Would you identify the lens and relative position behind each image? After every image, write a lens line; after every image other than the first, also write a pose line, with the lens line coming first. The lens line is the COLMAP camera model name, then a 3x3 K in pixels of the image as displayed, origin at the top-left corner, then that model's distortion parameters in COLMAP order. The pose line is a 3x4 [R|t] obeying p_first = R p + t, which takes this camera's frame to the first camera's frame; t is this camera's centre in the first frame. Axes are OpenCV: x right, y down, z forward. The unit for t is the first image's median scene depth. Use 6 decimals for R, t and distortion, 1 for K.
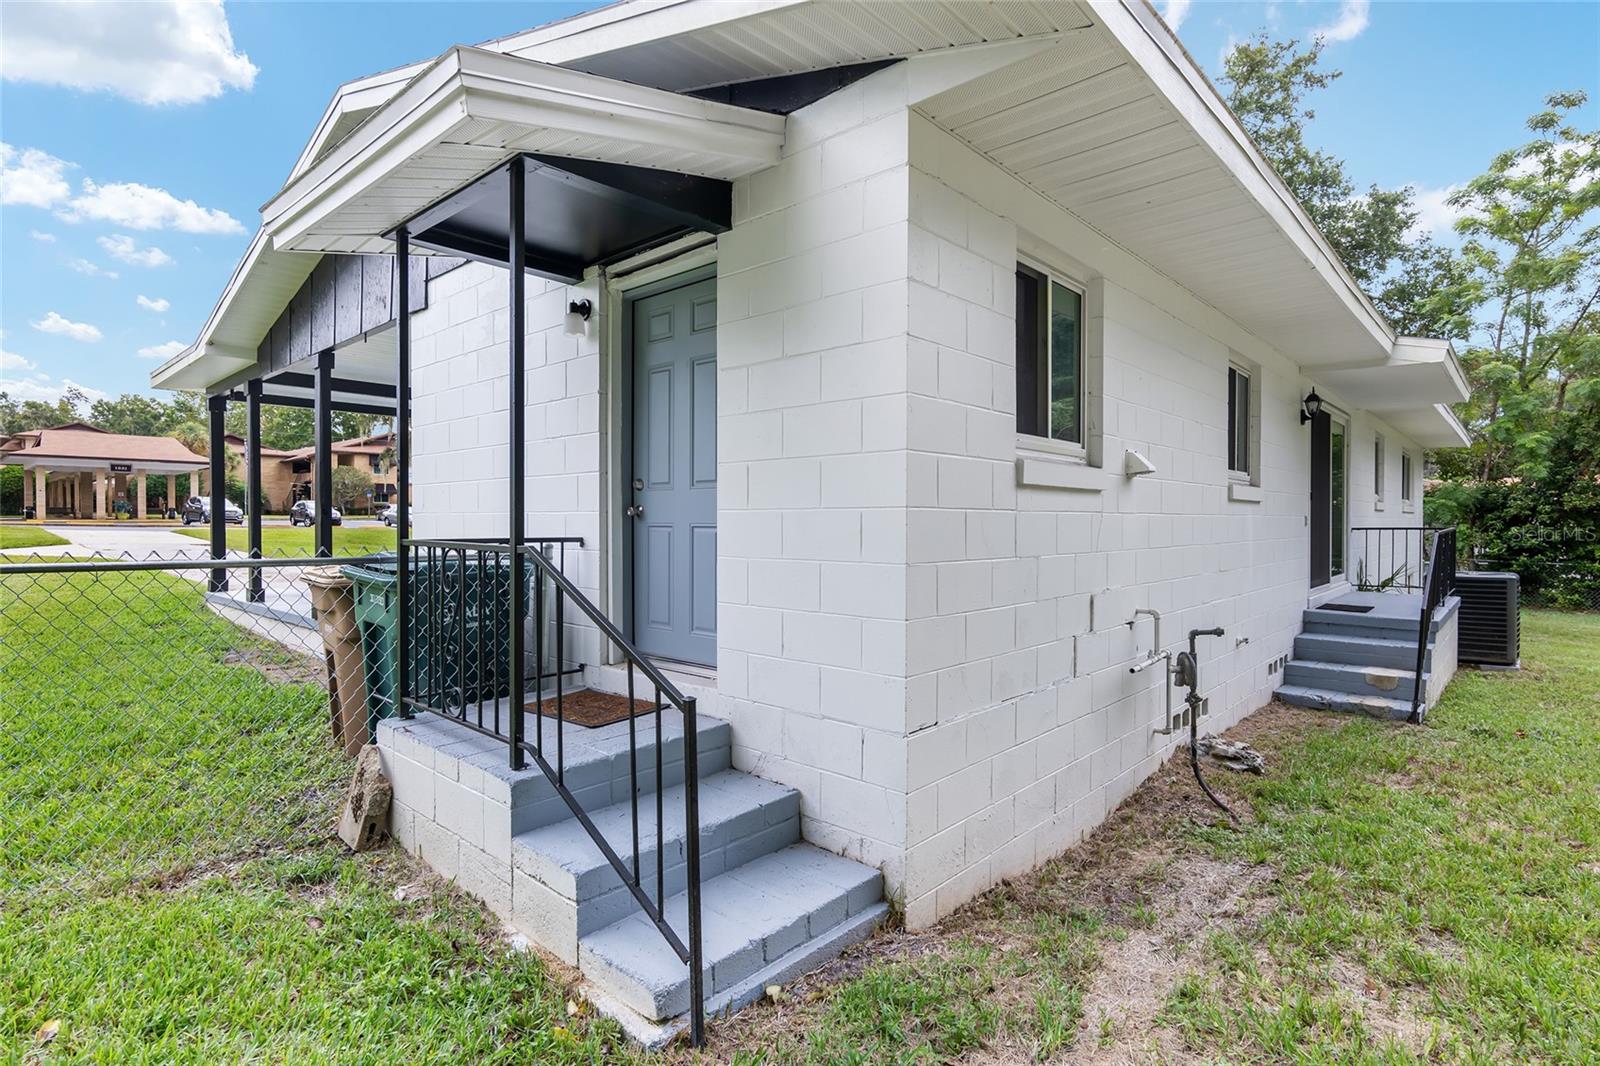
lens RADIAL K [[810.0, 0, 800.0], [0, 810.0, 533.0], [0, 0, 1]] dist [-0.000397, -0.000020]
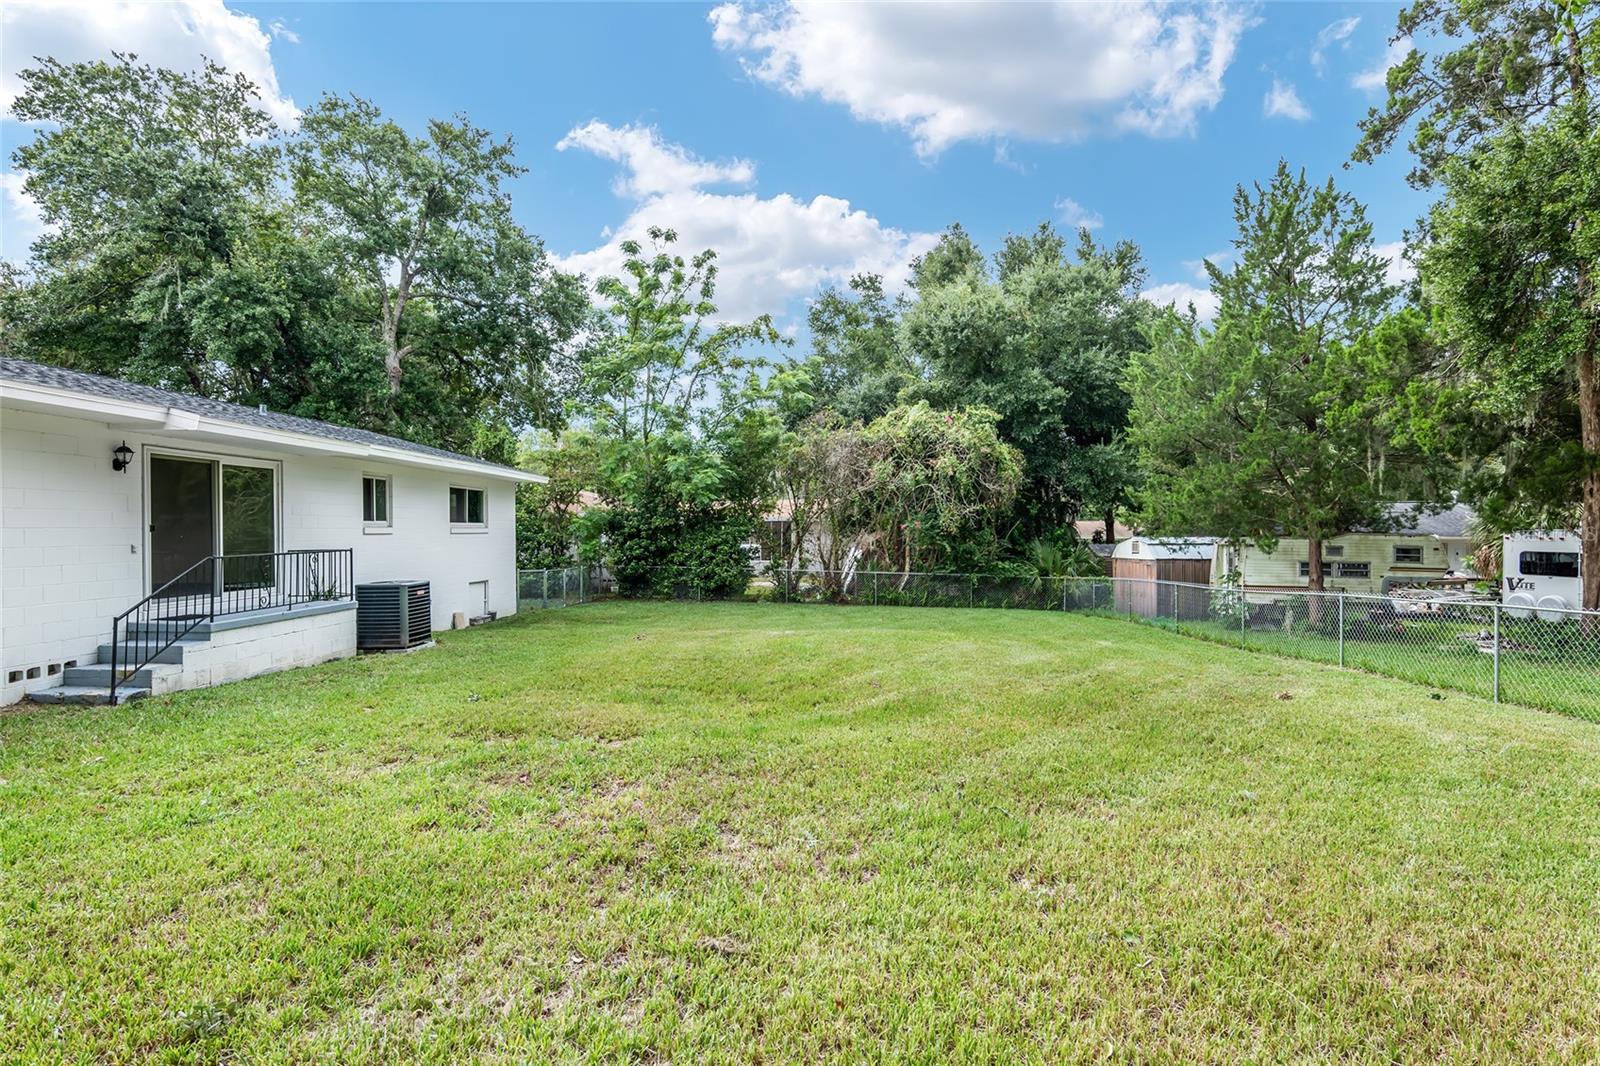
lens RADIAL K [[810.0, 0, 800.0], [0, 810.0, 533.0], [0, 0, 1]] dist [-0.000397, -0.000020]
pose [[0.775245, -0.006434, 0.631628, 0.250891], [0.014282, 0.999871, -0.007344, -0.006423], [-0.631499, 0.014714, 0.775237, -0.235257]]
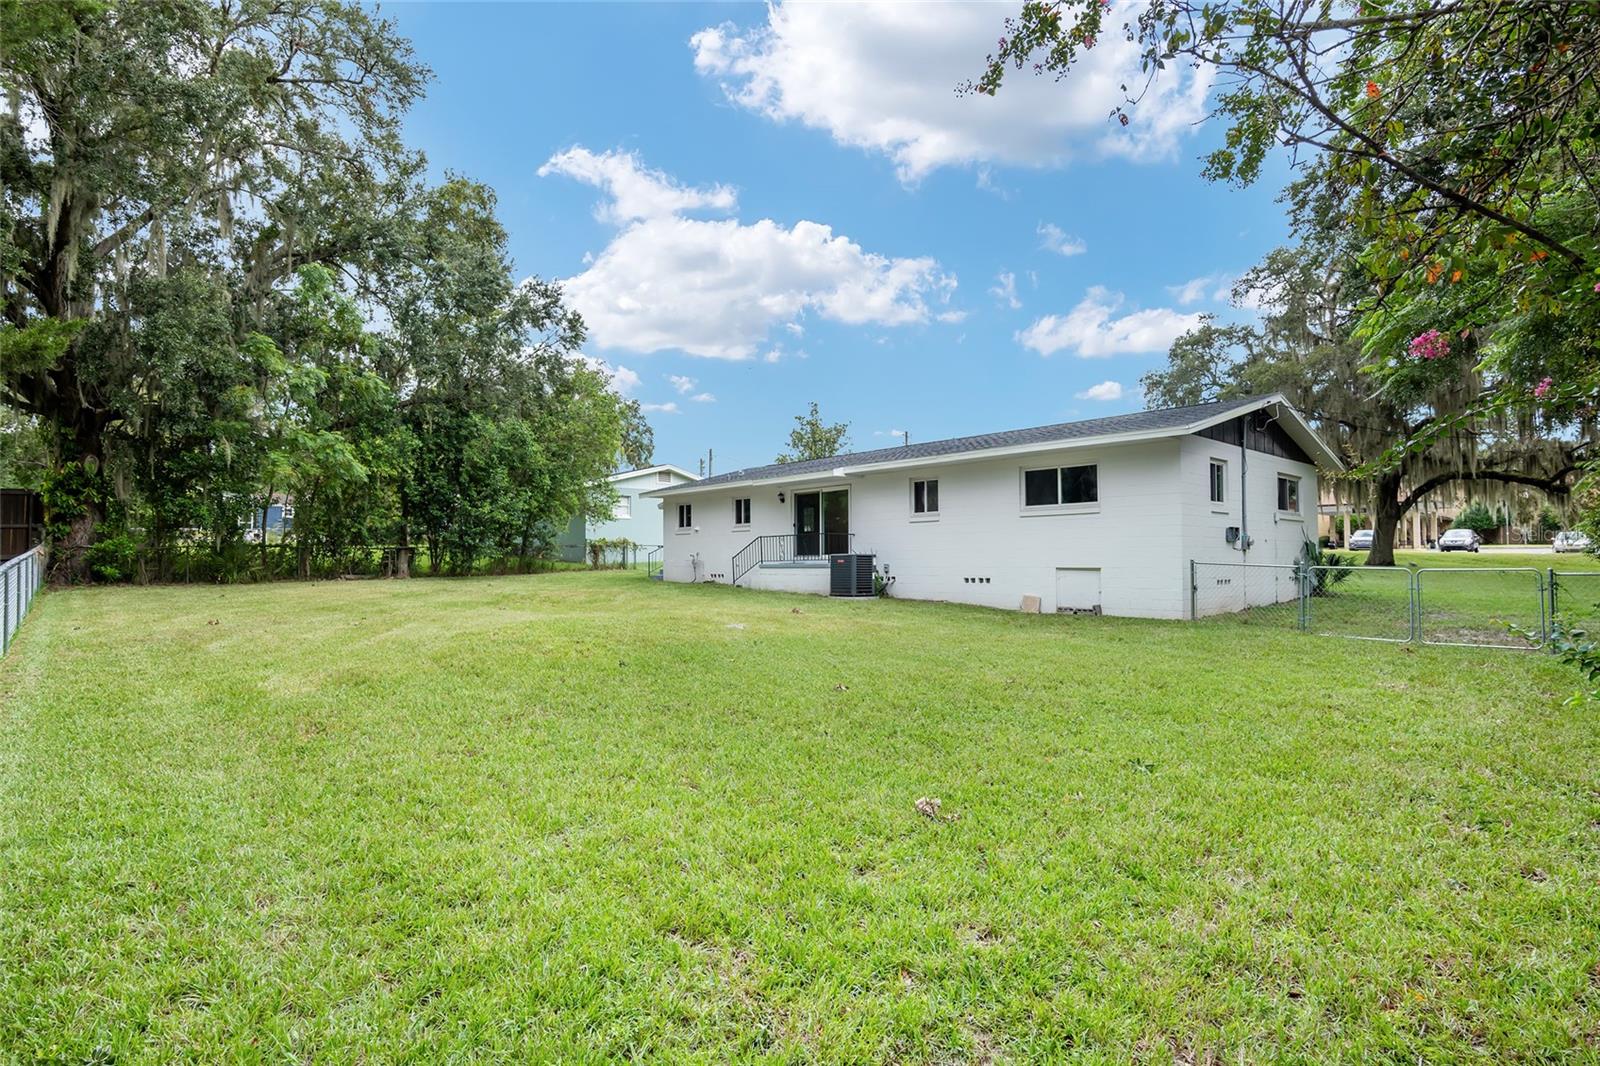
lens RADIAL K [[801.5, 0, 802.0], [0, 801.5, 547.6], [0, 0, 1]] dist [-0.001286, 0.000481]
pose [[-0.104863, 0.023579, -0.994207, 1.429133], [0.028626, 0.999376, 0.020683, -0.009462], [0.994075, -0.026291, -0.105472, 0.540653]]
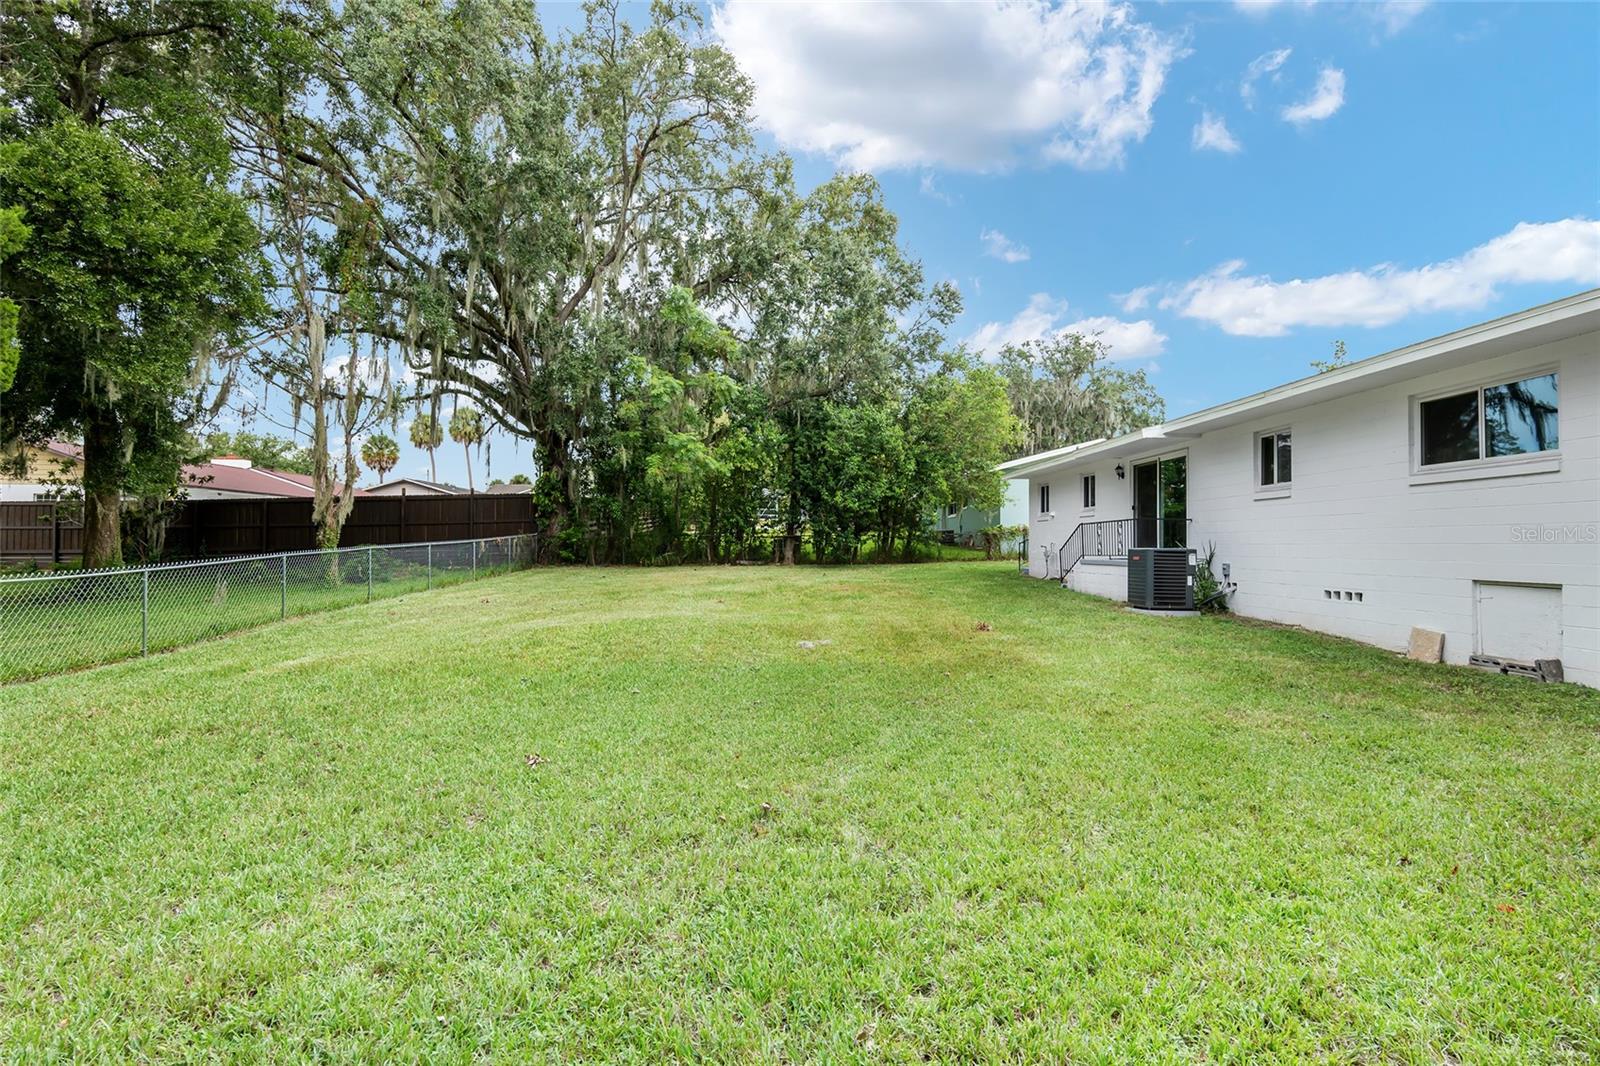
lens RADIAL K [[796.5, 0, 800.0], [0, 796.5, 533.0], [0, 0, 1]] dist [0.001188, 0.000346]
pose [[-0.721280, 0.025070, -0.692190, 1.129695], [0.036960, 0.999314, -0.002319, -0.001895], [0.691657, -0.027256, -0.721712, 0.784392]]
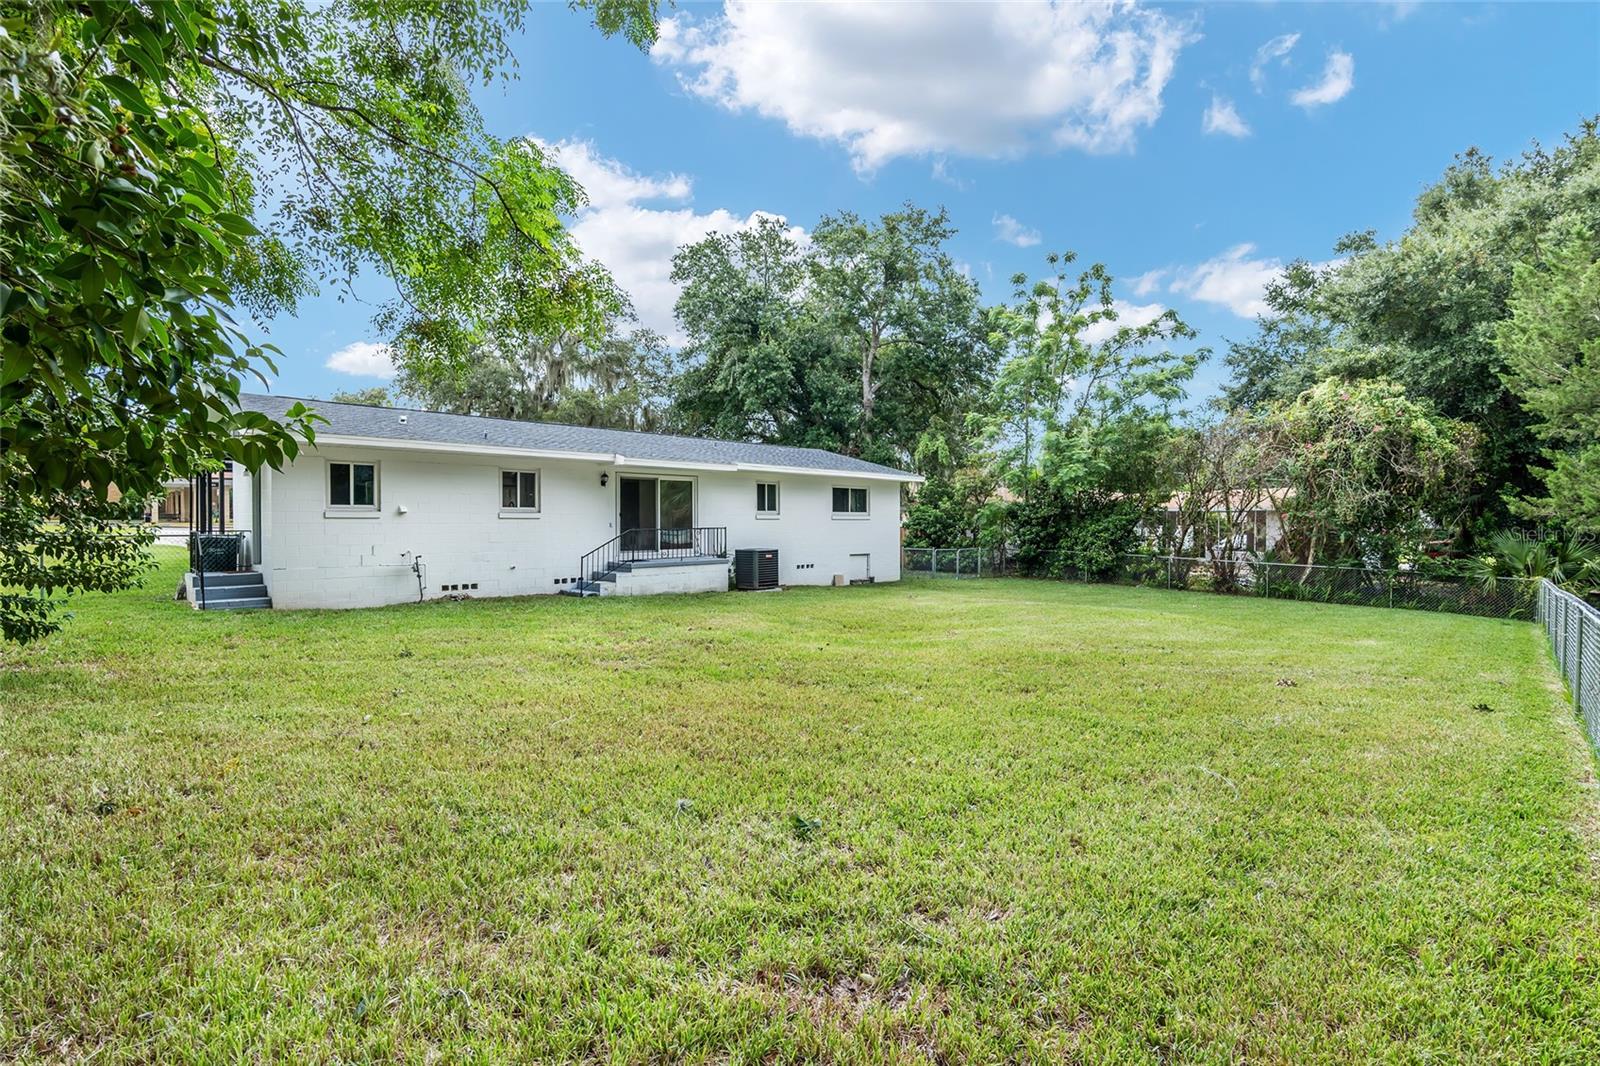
lens RADIAL K [[751.4, 0, 800.0], [0, 751.4, 533.0], [0, 0, 1]] dist [-0.029509, 0.000271]
pose [[0.999006, -0.000274, -0.044578, 0.516037], [0.000249, 1.000000, -0.000565, 0.004021], [0.044578, 0.000553, 0.999006, -0.496238]]
